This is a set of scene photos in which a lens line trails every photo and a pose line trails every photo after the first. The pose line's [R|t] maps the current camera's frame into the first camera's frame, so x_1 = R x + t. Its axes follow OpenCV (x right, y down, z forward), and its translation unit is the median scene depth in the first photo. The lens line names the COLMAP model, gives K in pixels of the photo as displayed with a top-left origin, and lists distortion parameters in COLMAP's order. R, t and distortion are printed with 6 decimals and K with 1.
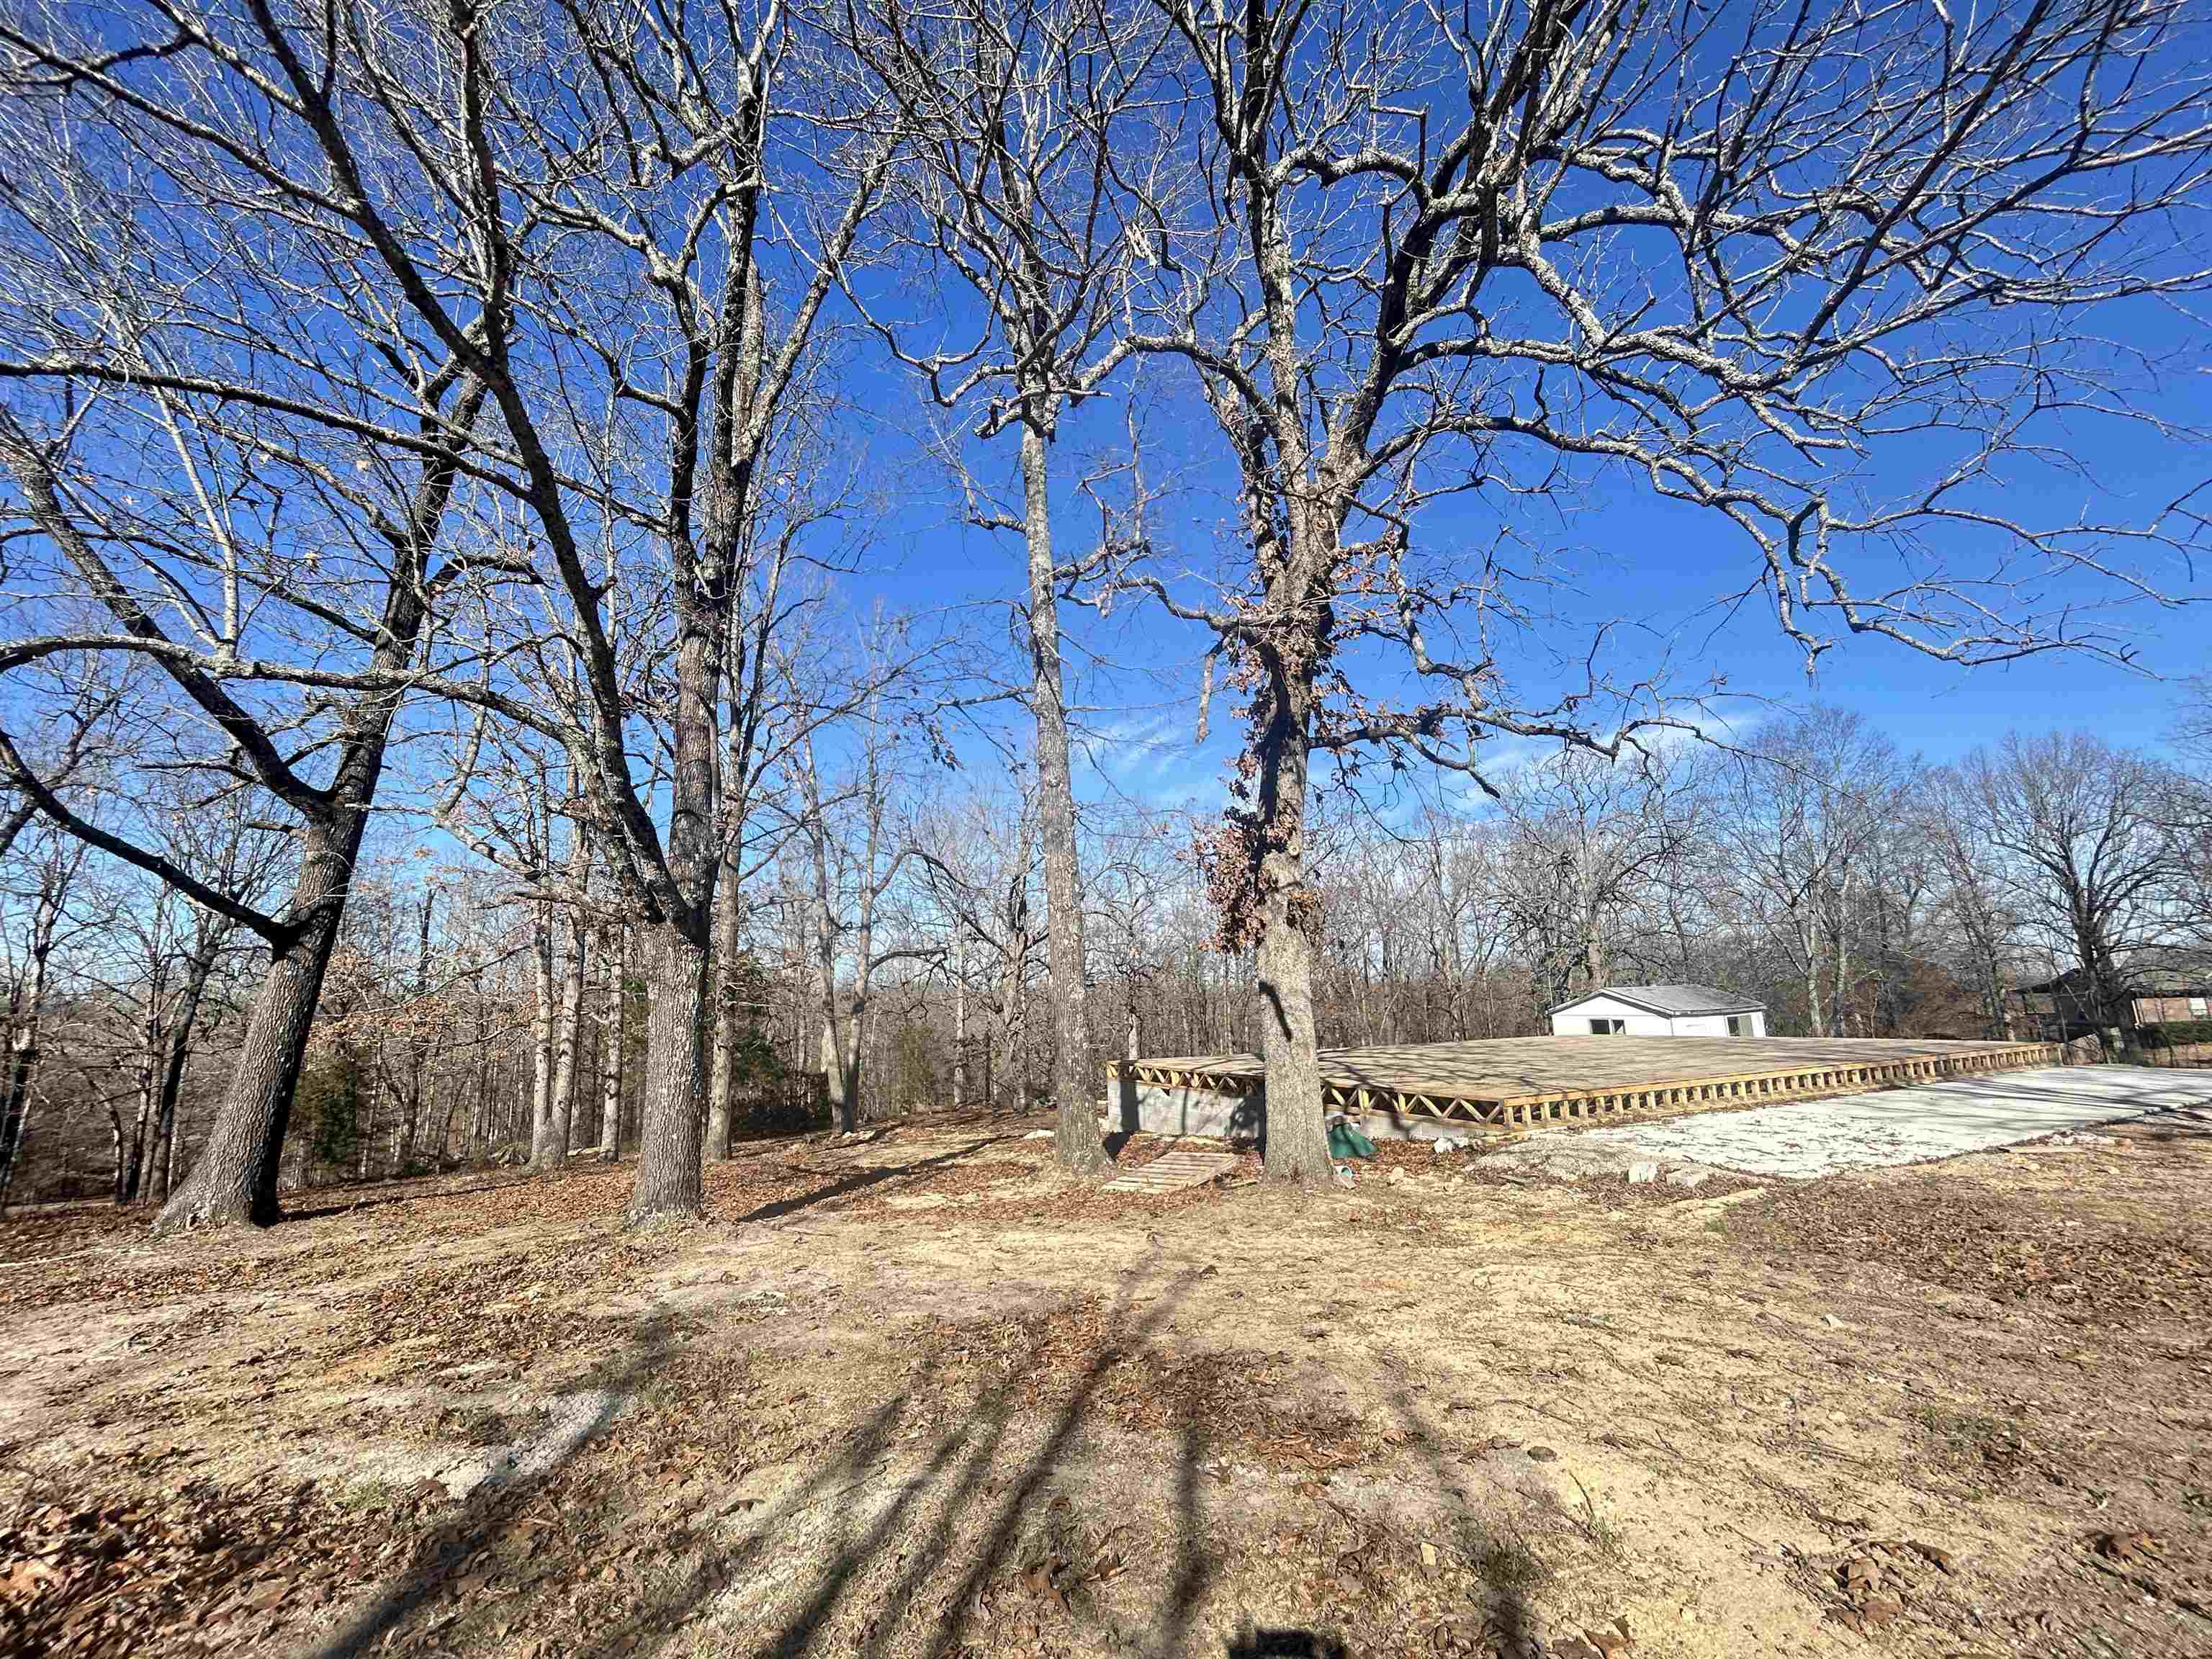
lens RADIAL K [[896.9, 0, 1098.8], [0, 896.9, 831.5], [0, 0, 1]] dist [0.000012, 0.000326]
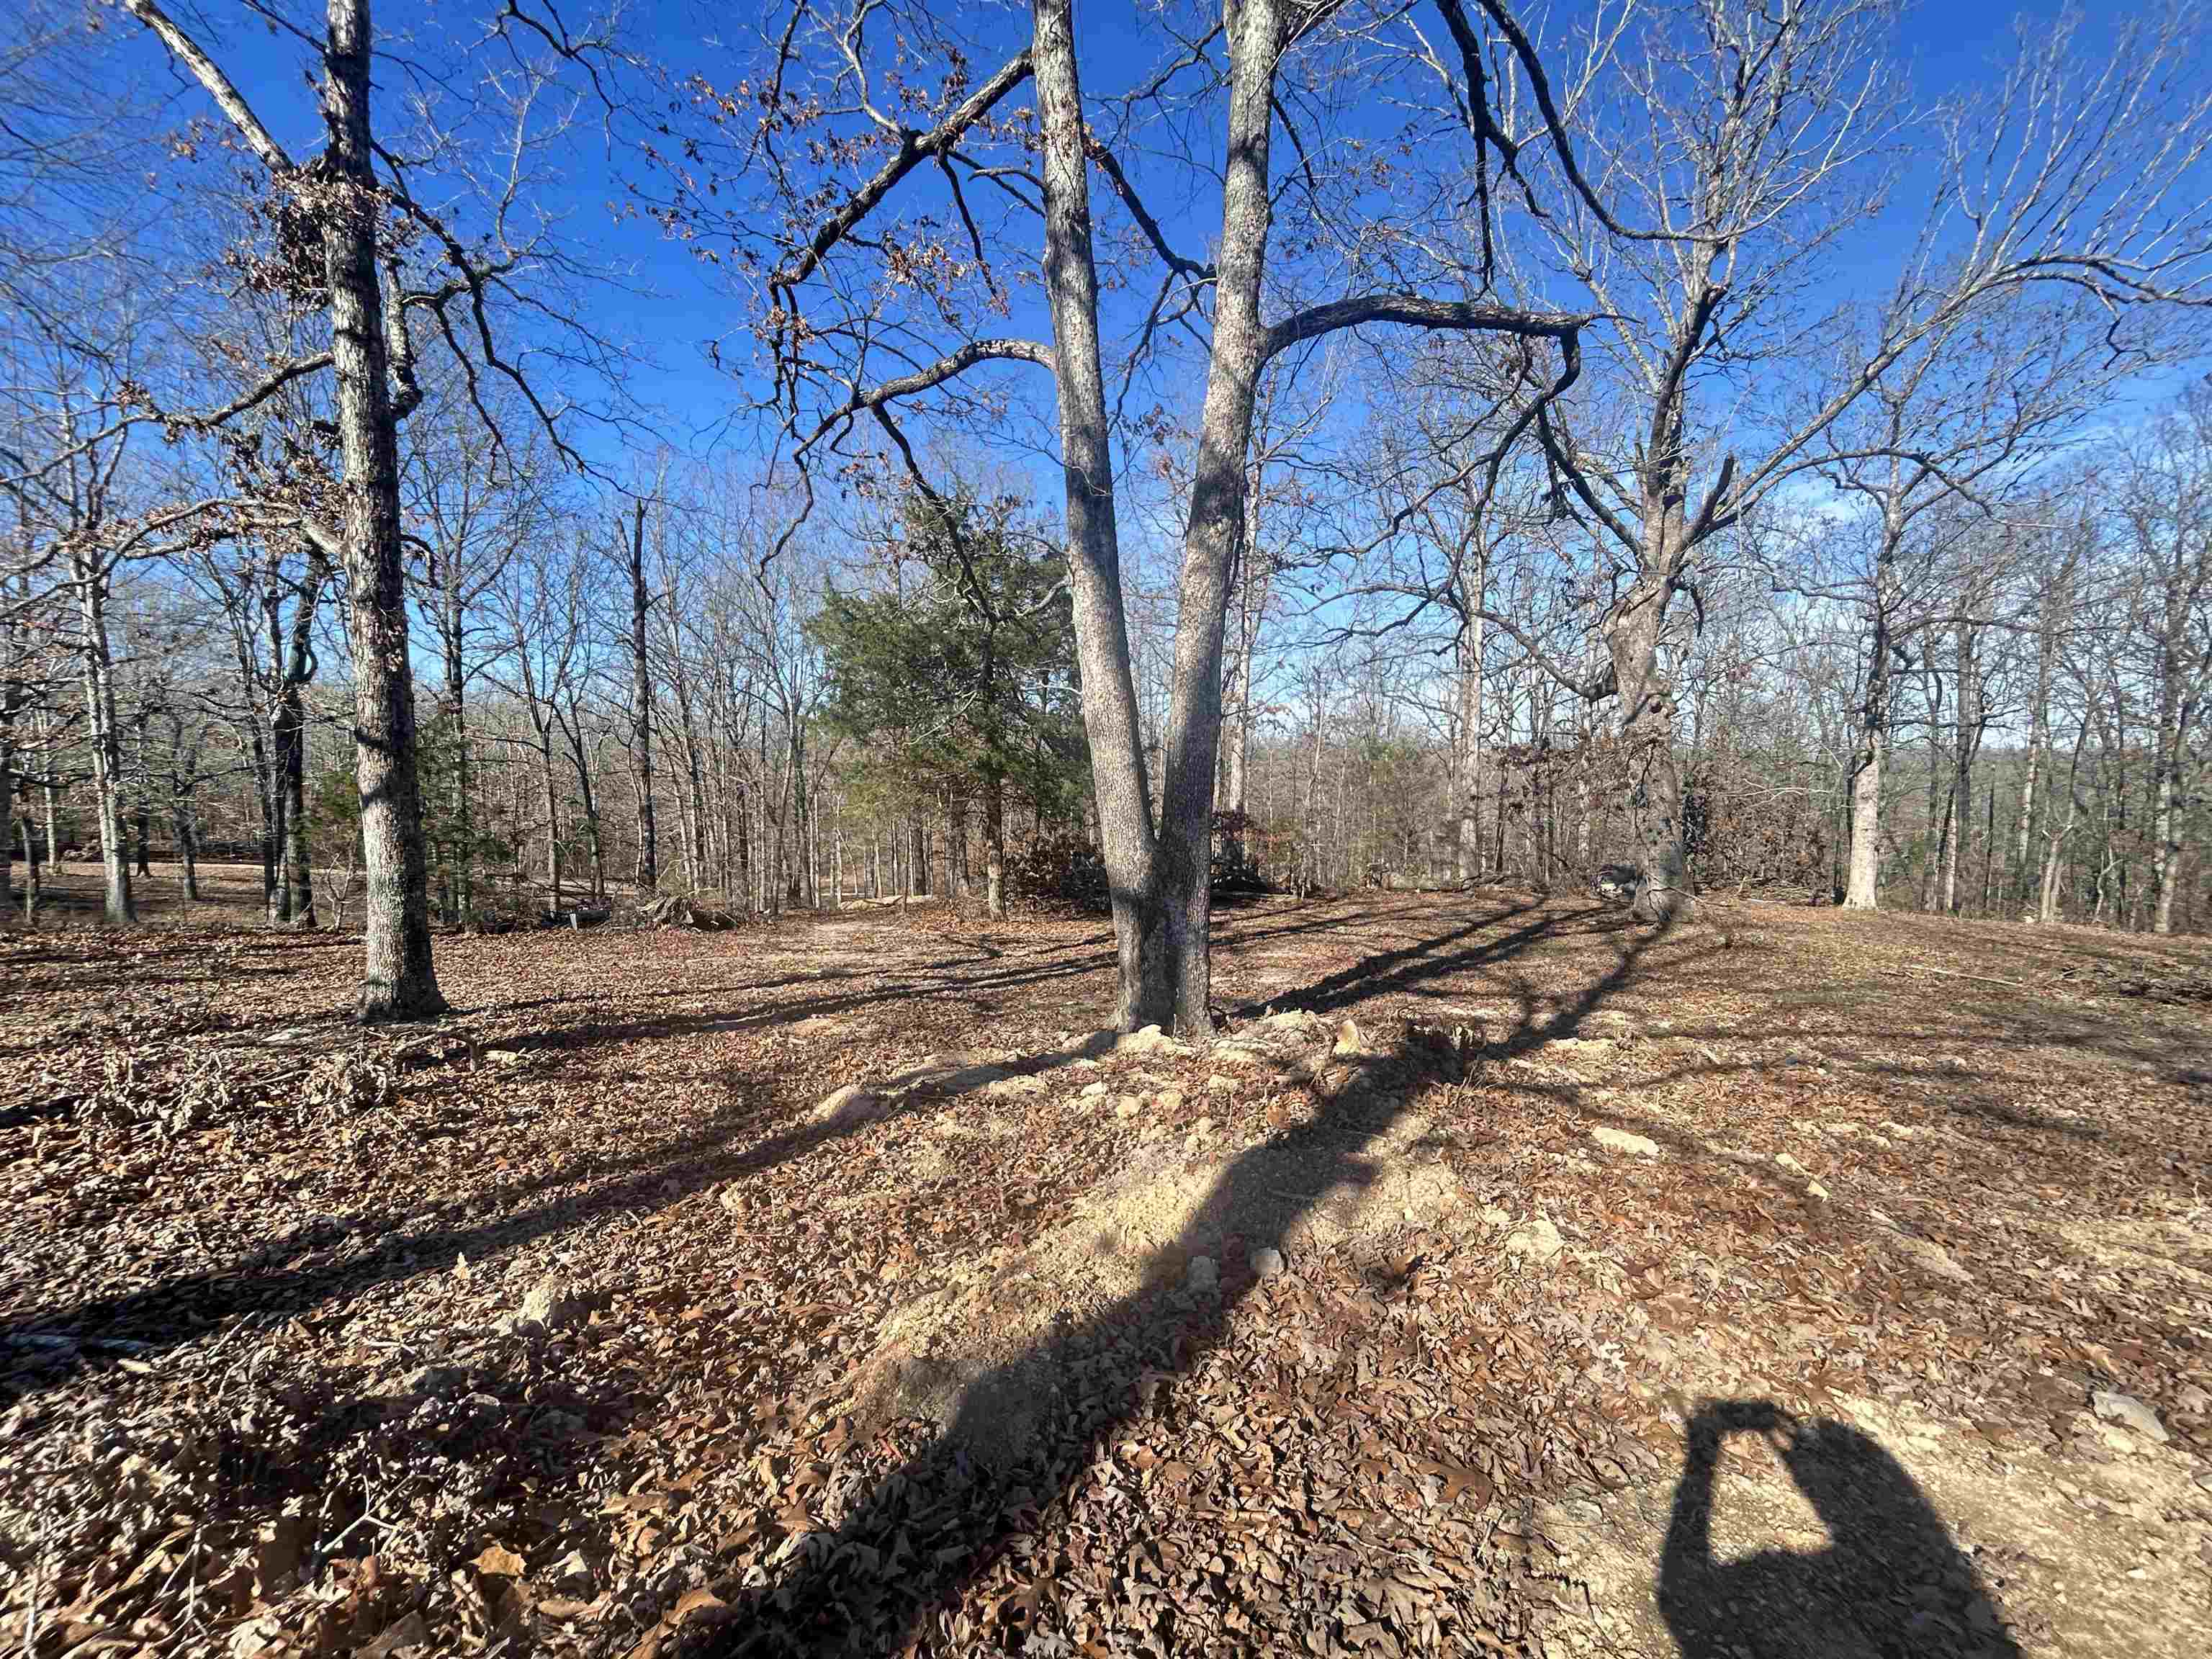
lens RADIAL K [[896.9, 0, 1098.8], [0, 896.9, 829.6], [0, 0, 1]] dist [0.000012, 0.000326]
pose [[0.879729, 0.066851, -0.470752, -0.543310], [0.058297, 0.967432, 0.246328, 0.663834], [0.471888, -0.244145, 0.847181, 2.331658]]
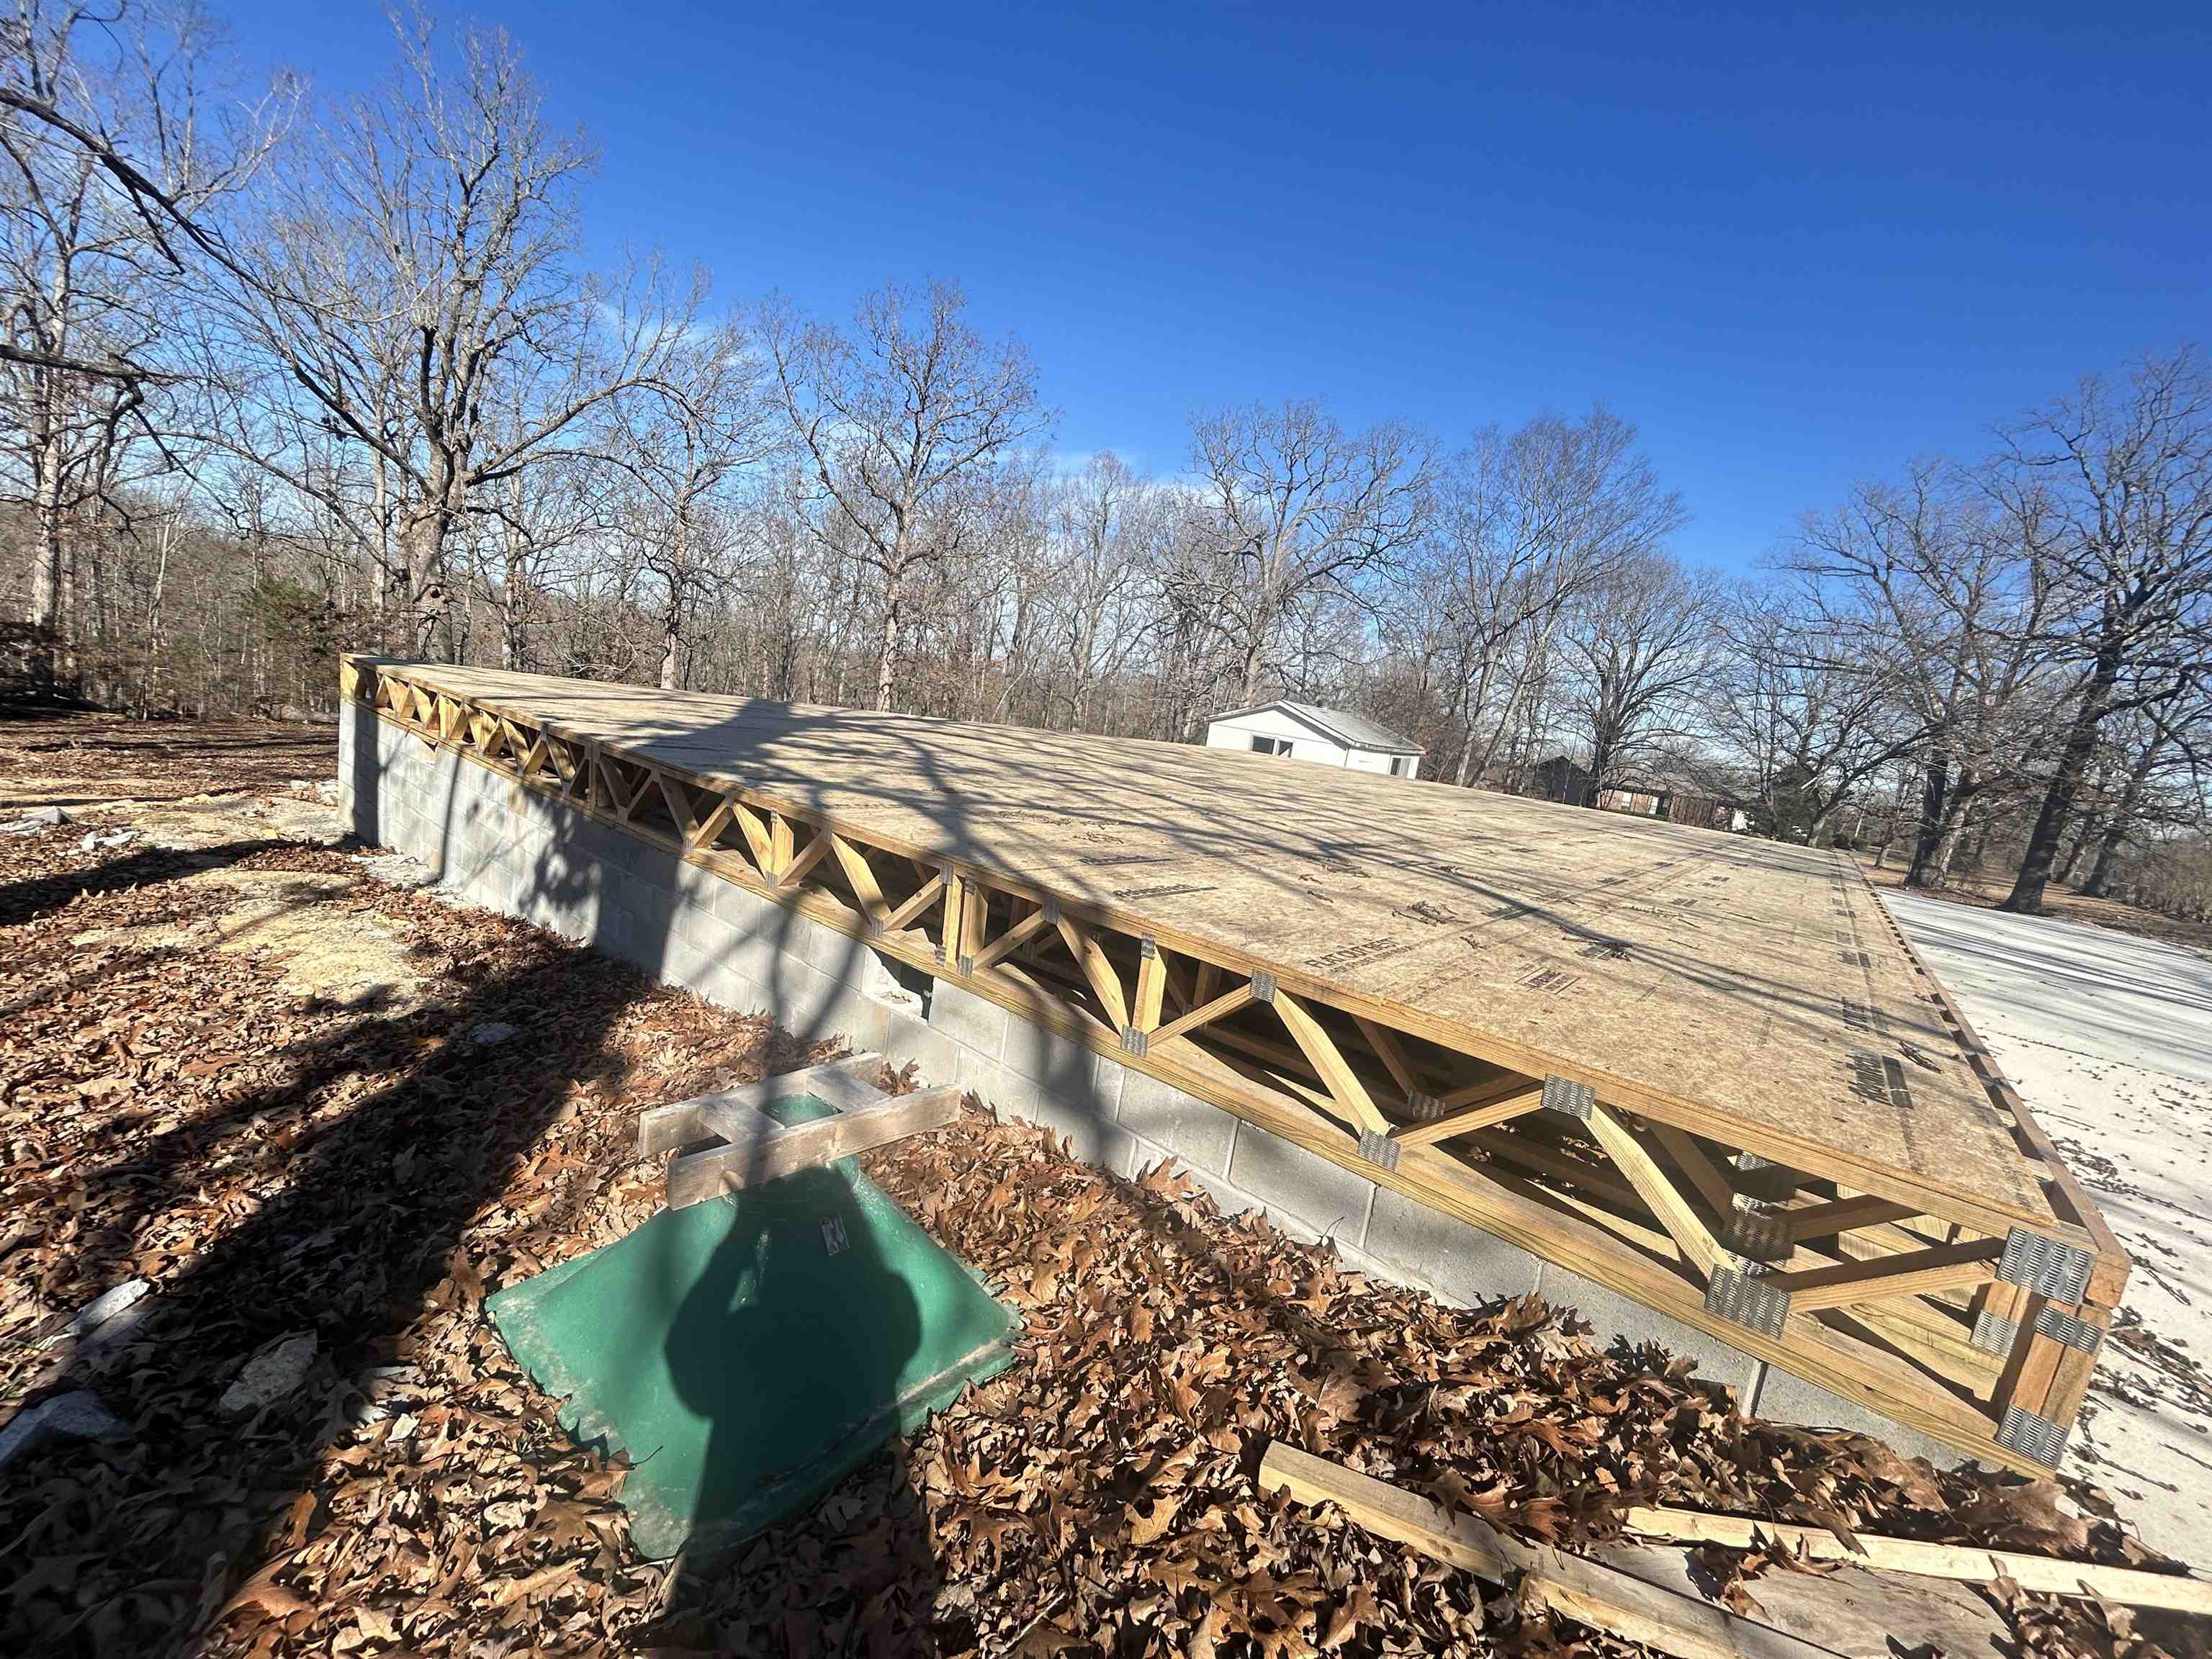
lens RADIAL K [[896.9, 0, 1102.9], [0, 896.9, 829.2], [0, 0, 1]] dist [0.000012, 0.000326]
pose [[0.899839, 0.103203, 0.423838, 0.339863], [-0.245038, 0.923421, 0.295382, 0.298729], [-0.360897, -0.369653, 0.856219, 1.187294]]
